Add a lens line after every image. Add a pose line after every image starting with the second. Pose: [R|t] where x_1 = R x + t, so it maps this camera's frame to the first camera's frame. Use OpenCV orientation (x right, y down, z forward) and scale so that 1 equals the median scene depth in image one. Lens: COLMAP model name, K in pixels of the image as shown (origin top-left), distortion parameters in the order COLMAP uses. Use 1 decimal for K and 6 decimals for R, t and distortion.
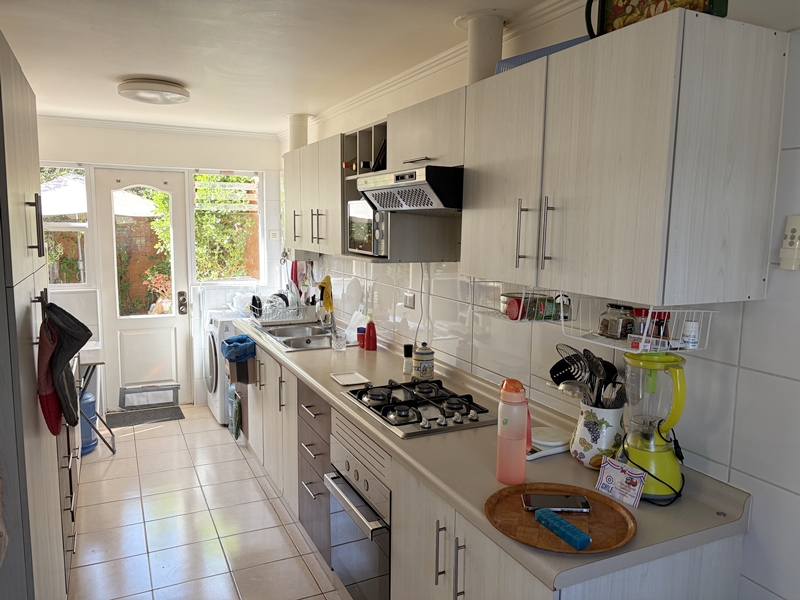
lens RADIAL K [[613.2, 0, 400.4], [0, 613.2, 305.2], [0, 0, 1]] dist [0.035438, -0.028919]
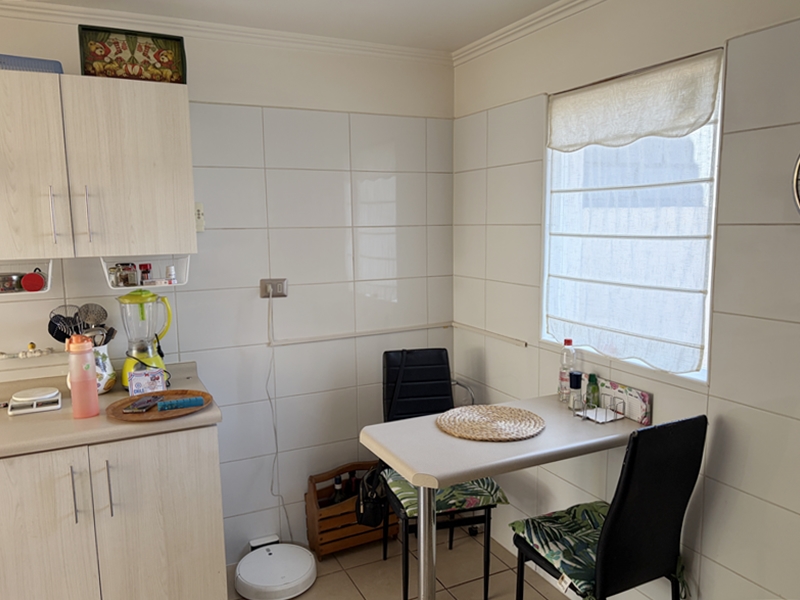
lens RADIAL K [[613.2, 0, 399.8], [0, 613.2, 298.5], [0, 0, 1]] dist [0.035438, -0.028919]
pose [[-0.016383, -0.151805, 0.988275, -1.101424], [0.150432, 0.976782, 0.152533, -0.043988], [-0.988485, 0.151167, 0.006834, 0.370485]]
